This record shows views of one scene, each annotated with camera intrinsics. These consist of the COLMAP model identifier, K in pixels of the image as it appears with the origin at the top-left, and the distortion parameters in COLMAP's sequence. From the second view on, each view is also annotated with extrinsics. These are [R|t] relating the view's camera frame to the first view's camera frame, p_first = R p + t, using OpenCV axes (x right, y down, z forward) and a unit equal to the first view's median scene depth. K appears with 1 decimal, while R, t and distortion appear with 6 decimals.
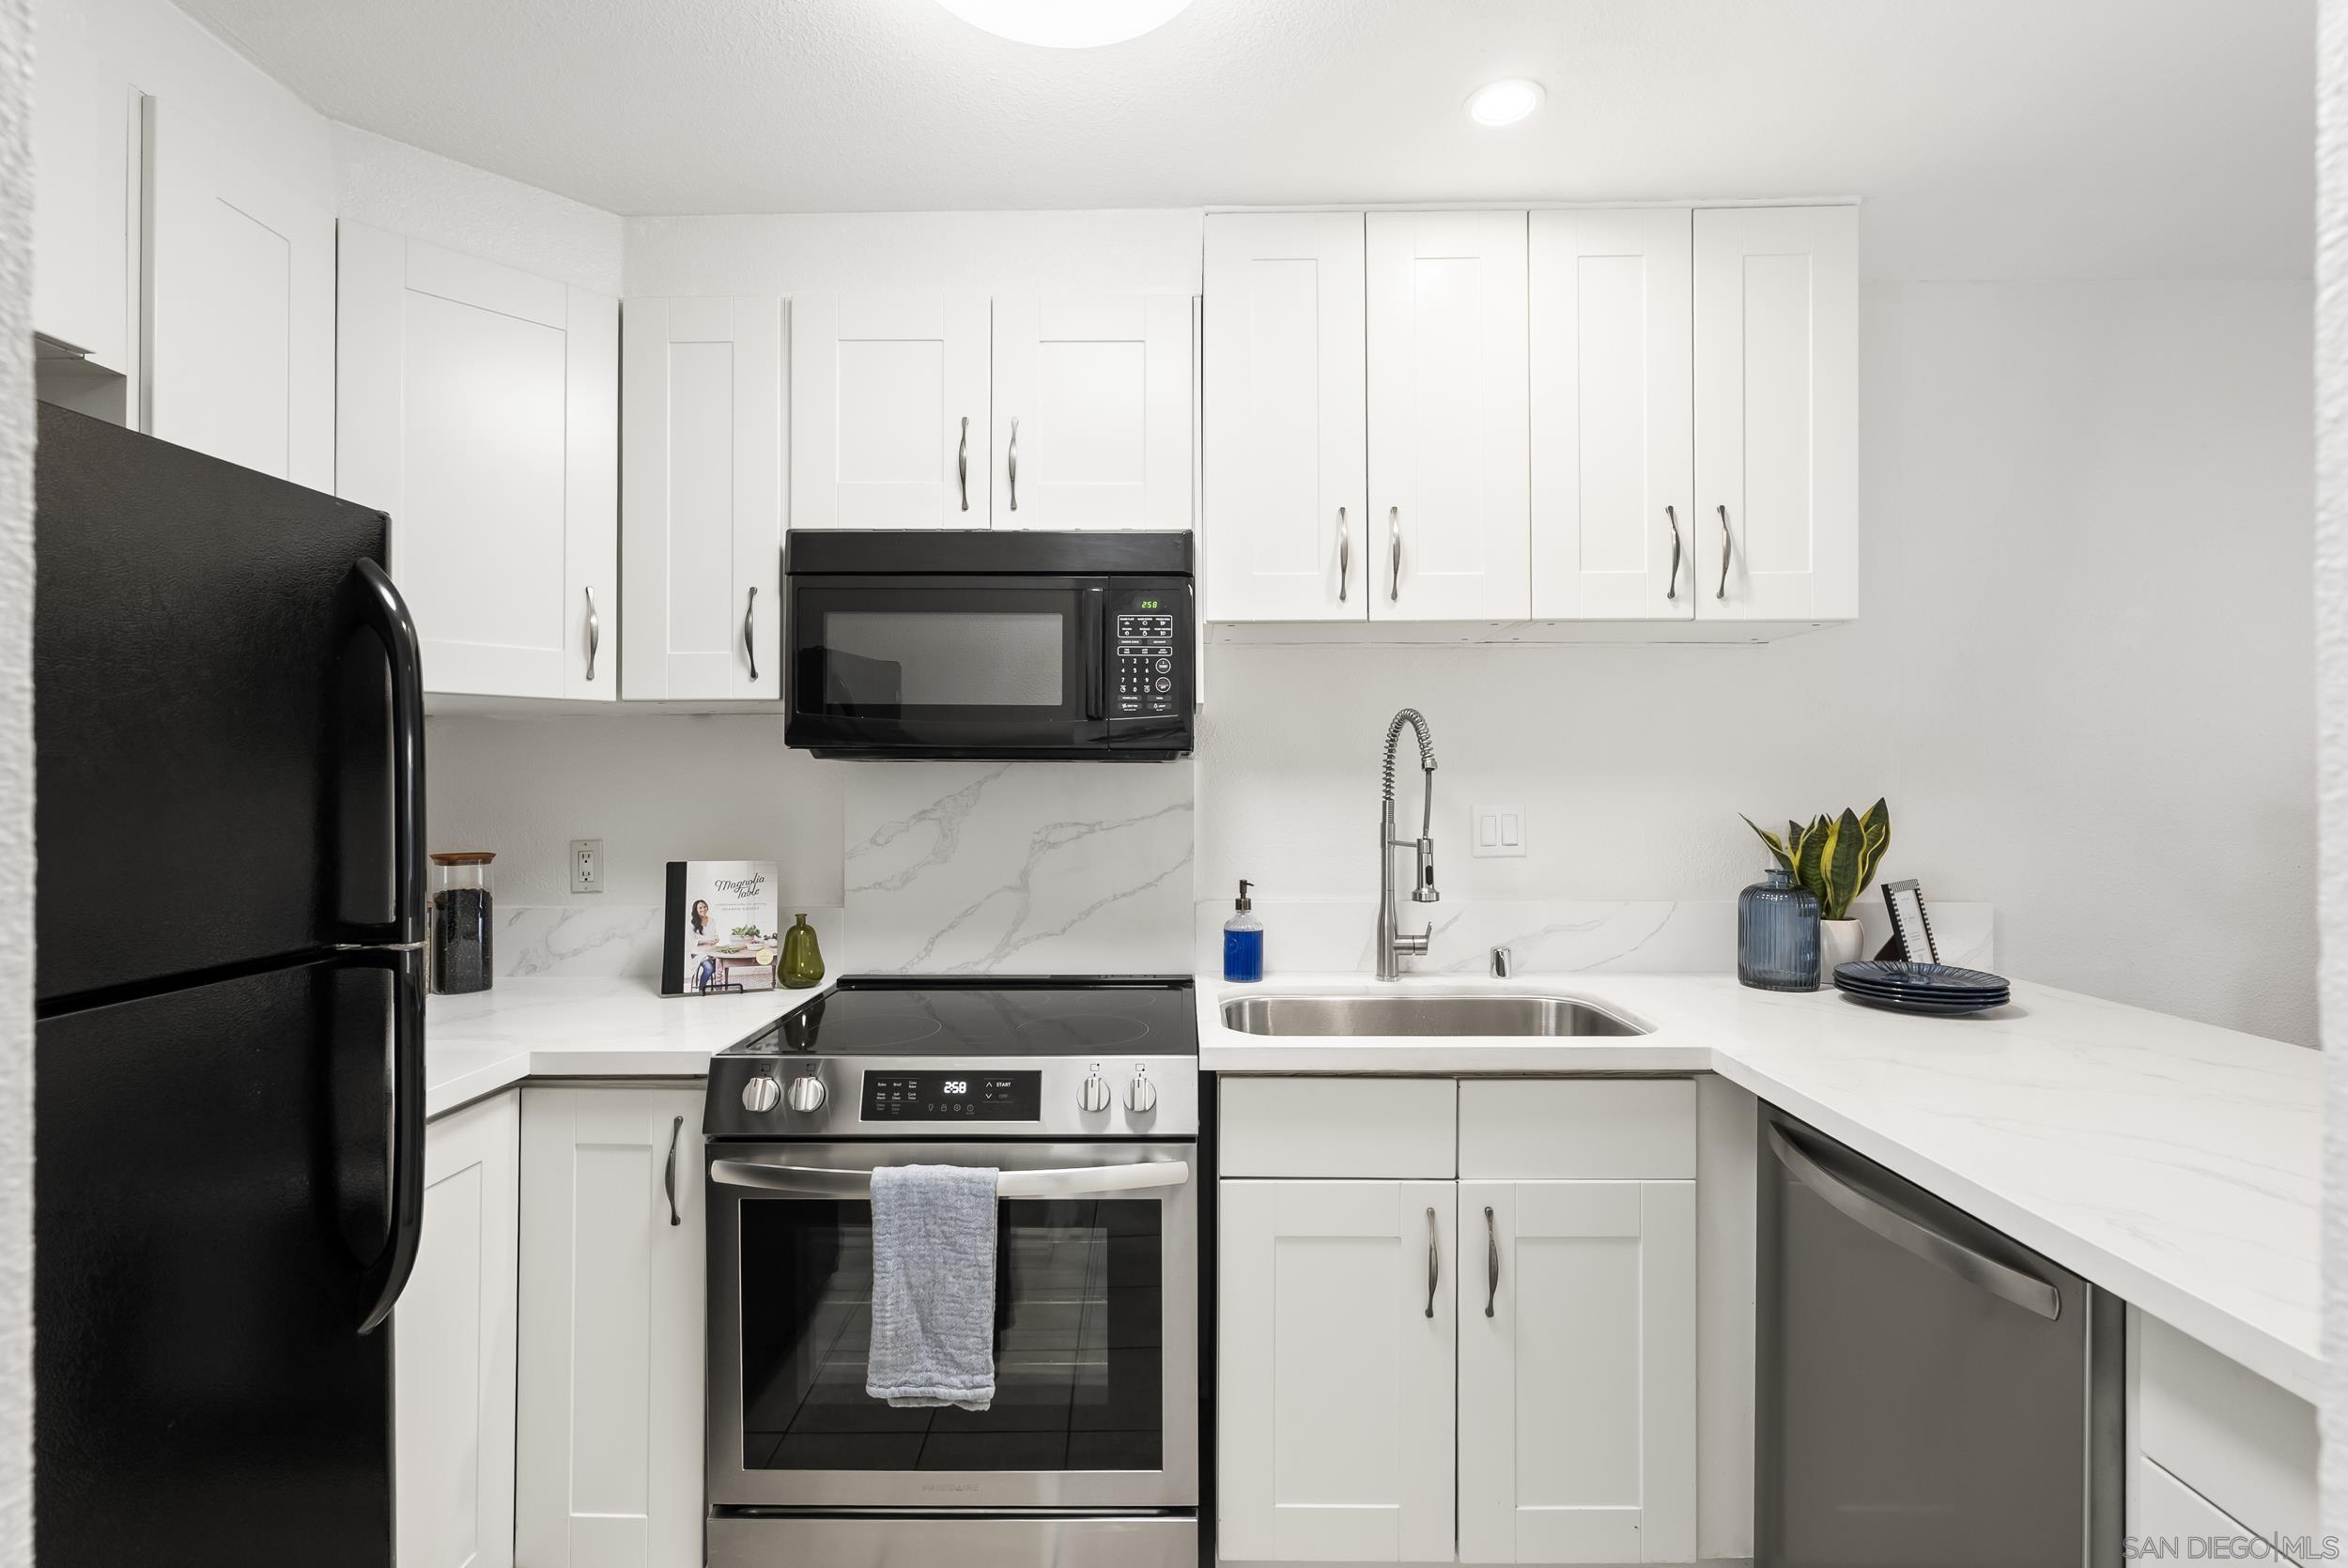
lens RADIAL K [[1064.6, 0, 1180.1], [0, 1064.6, 781.8], [0, 0, 1]] dist [-0.012391, 0.004621]
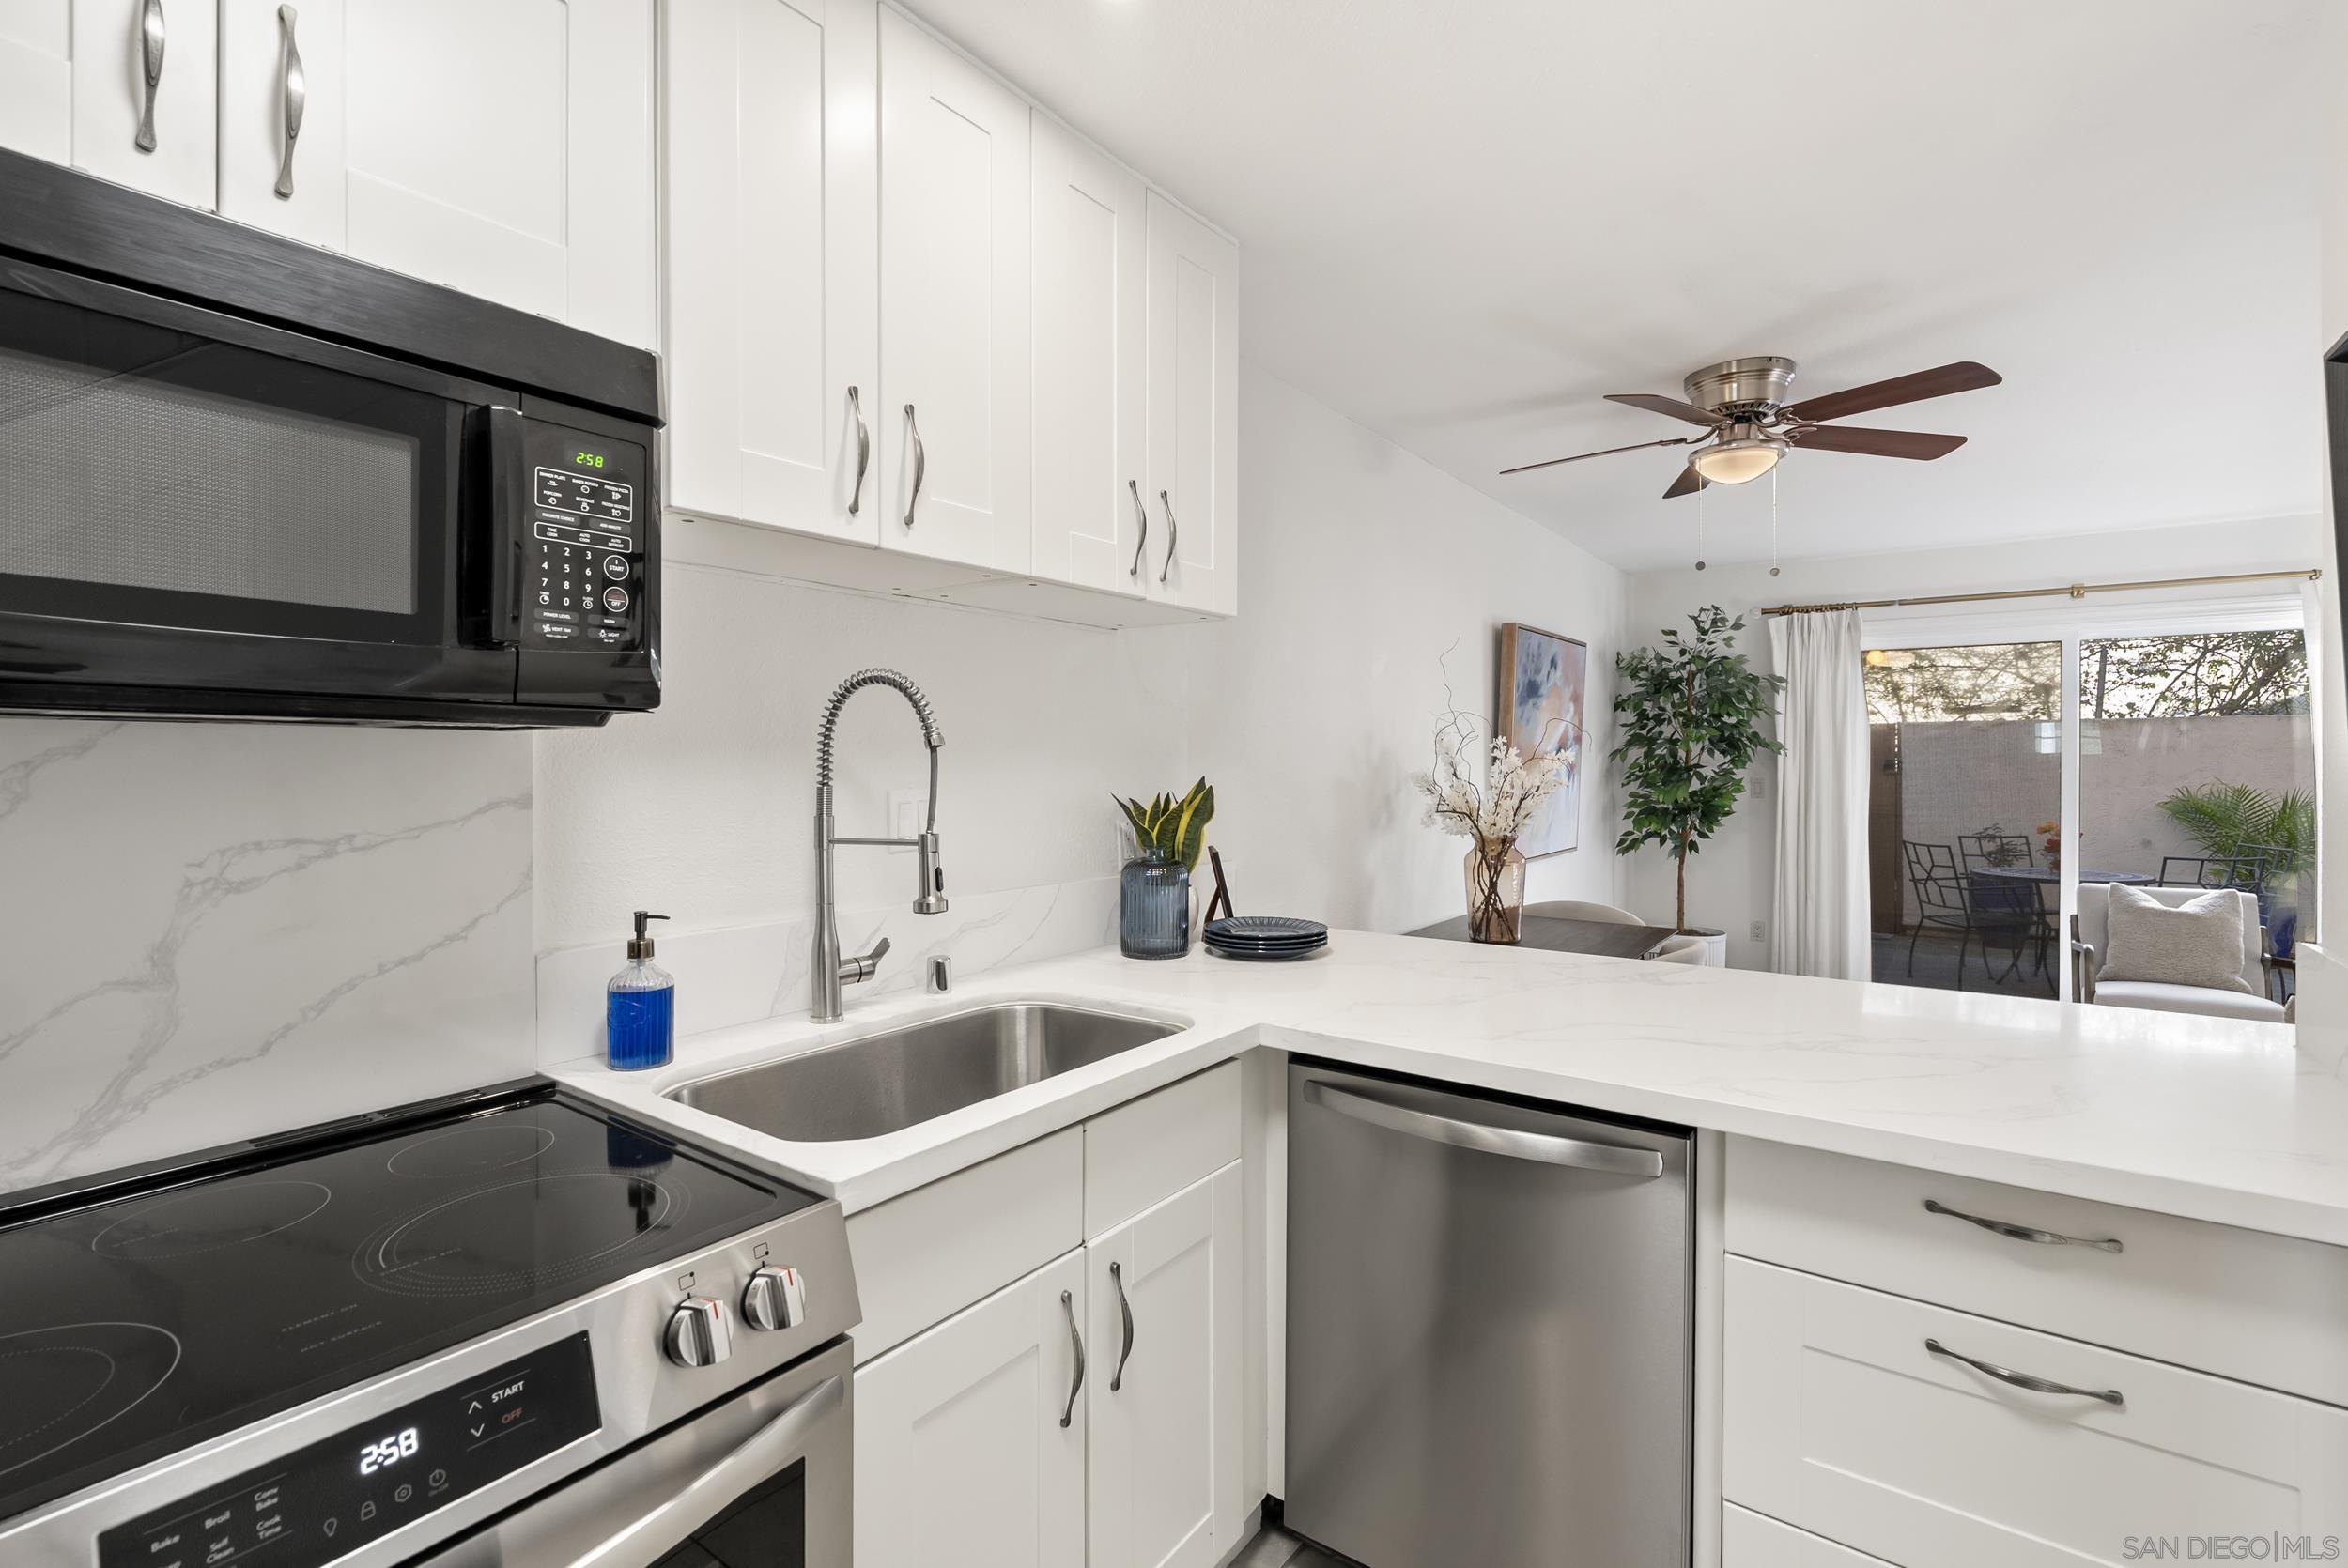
lens RADIAL K [[1064.6, 0, 1176.6], [0, 1064.6, 768.3], [0, 0, 1]] dist [-0.012391, 0.004621]
pose [[0.579454, -0.004712, 0.814991, -0.314559], [-0.001910, 0.999973, 0.007140, -0.001573], [-0.815003, -0.005694, 0.579429, 0.395371]]
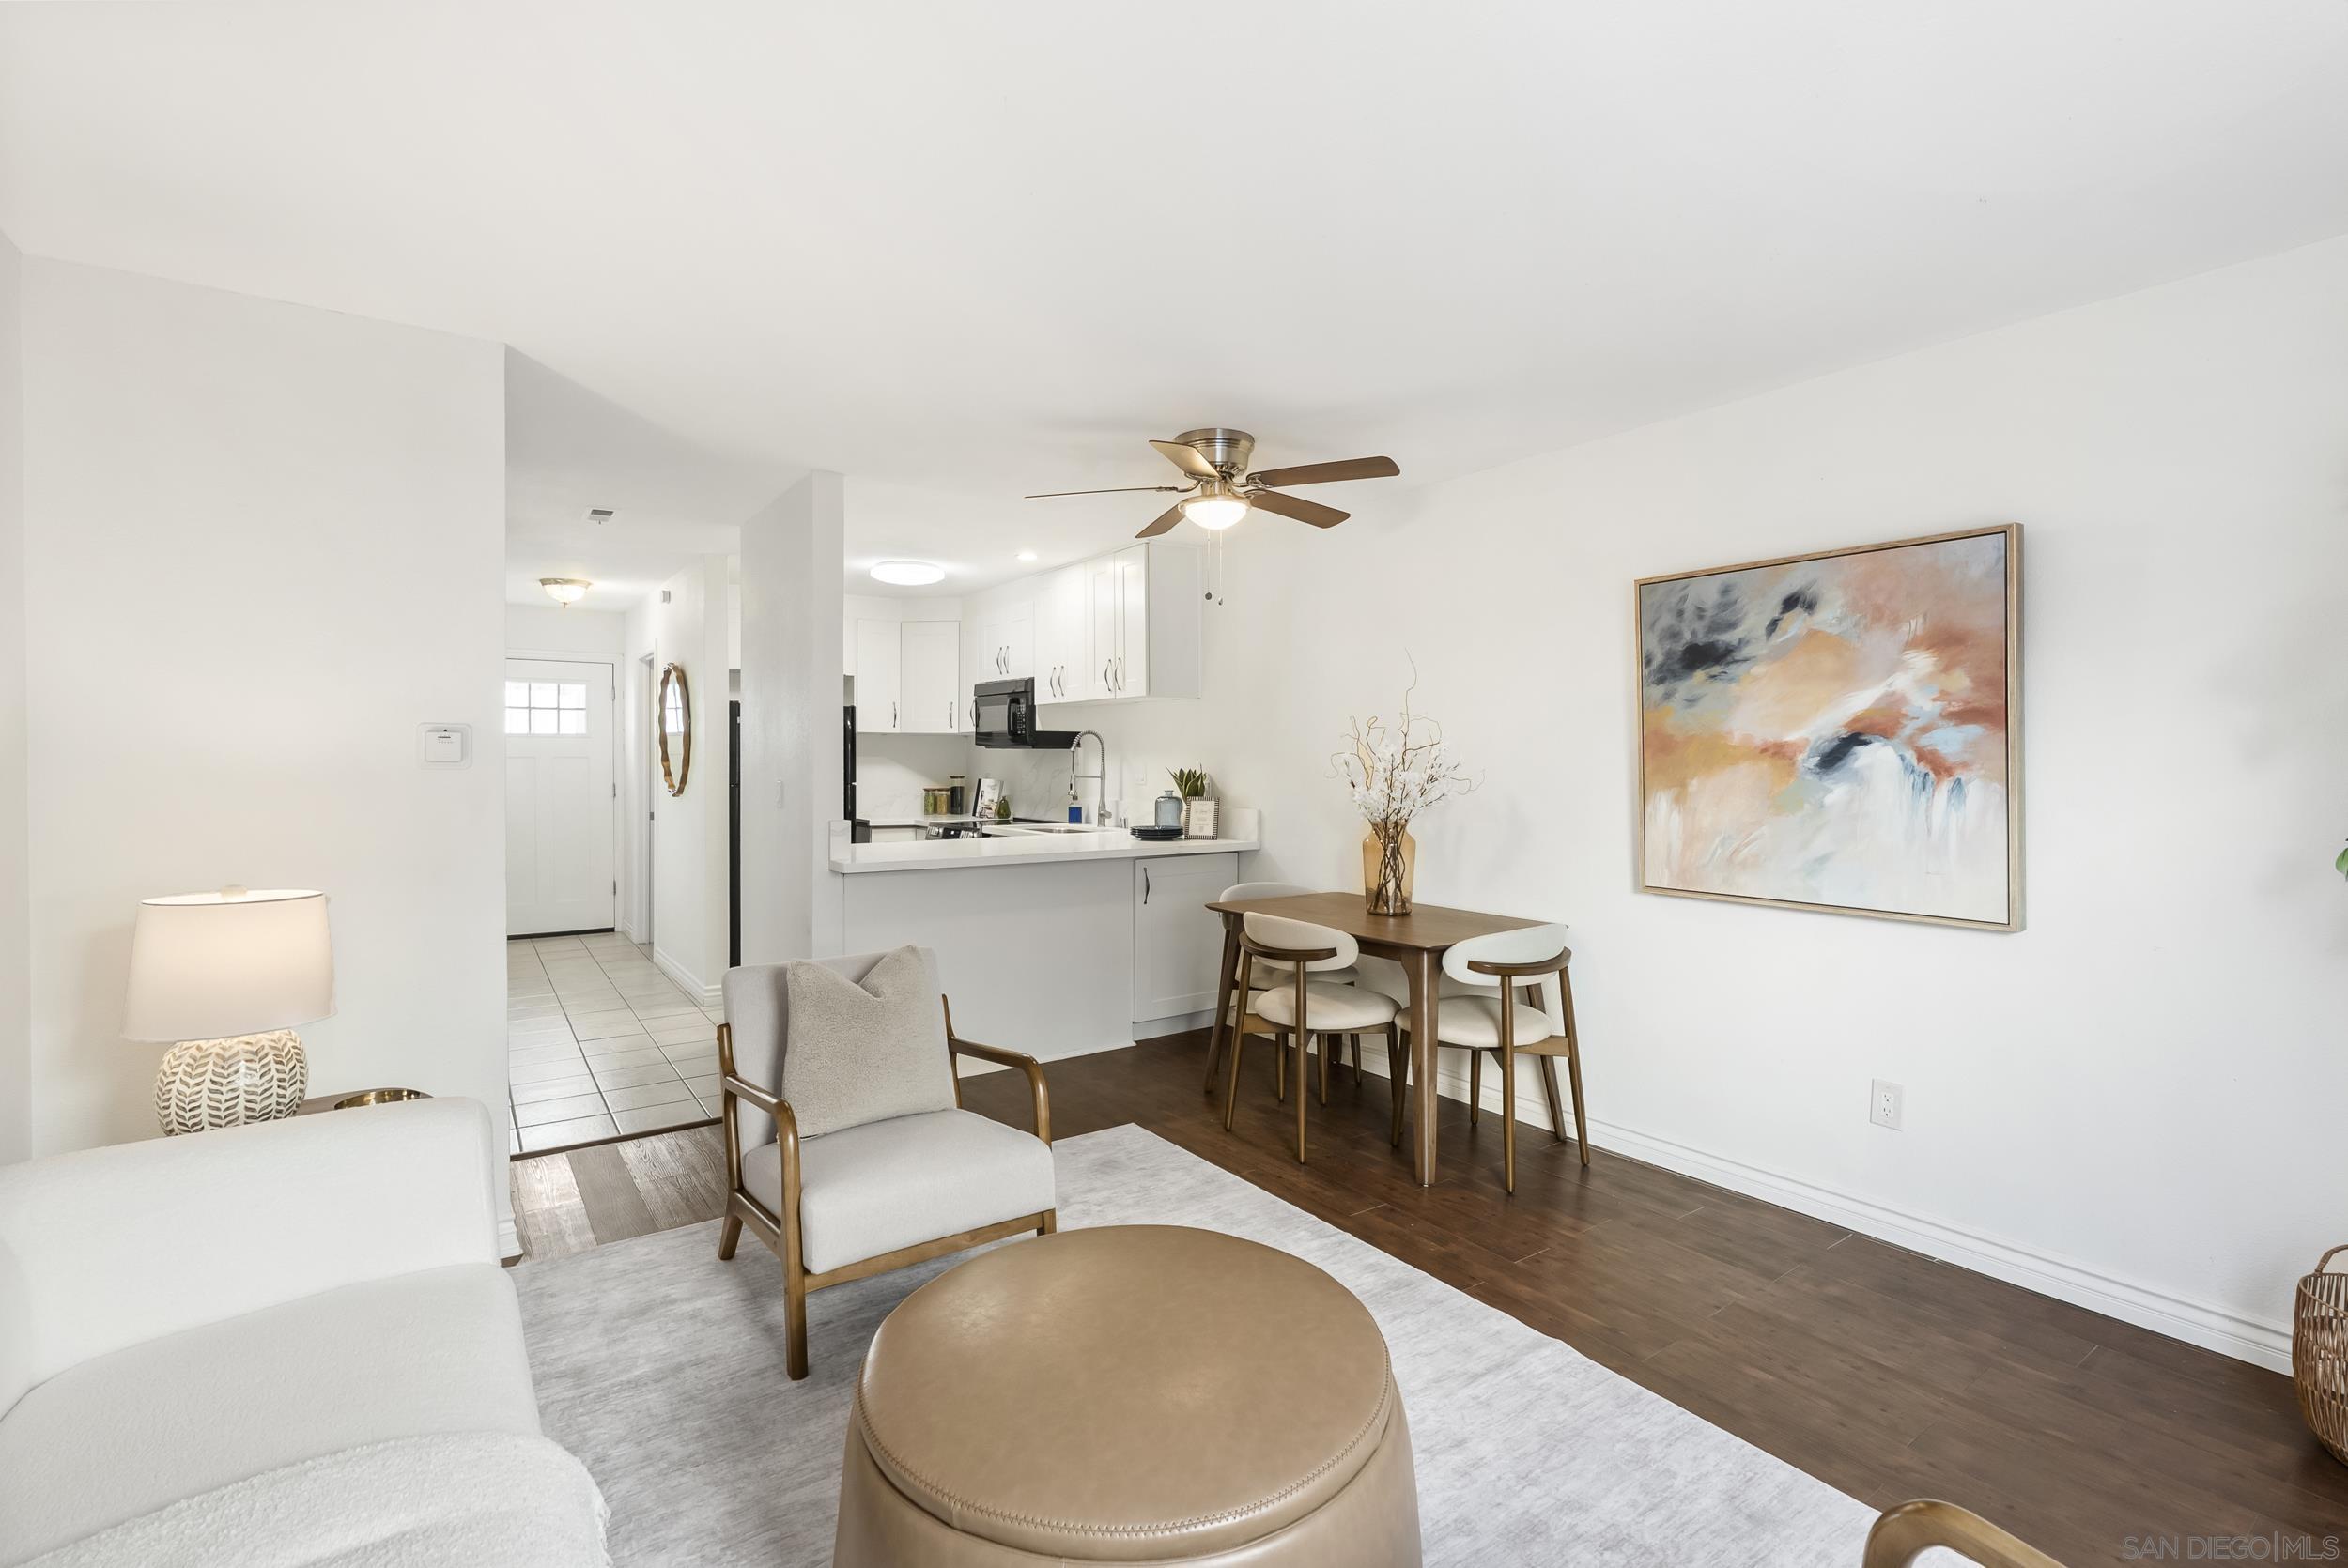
lens RADIAL K [[1064.6, 0, 1170.1], [0, 1064.6, 771.2], [0, 0, 1]] dist [-0.012391, 0.004621]
pose [[0.582300, 0.013105, -0.812869, 2.869598], [-0.002905, 0.999897, 0.014039, 0.001100], [0.812969, -0.005814, 0.582278, -0.533253]]
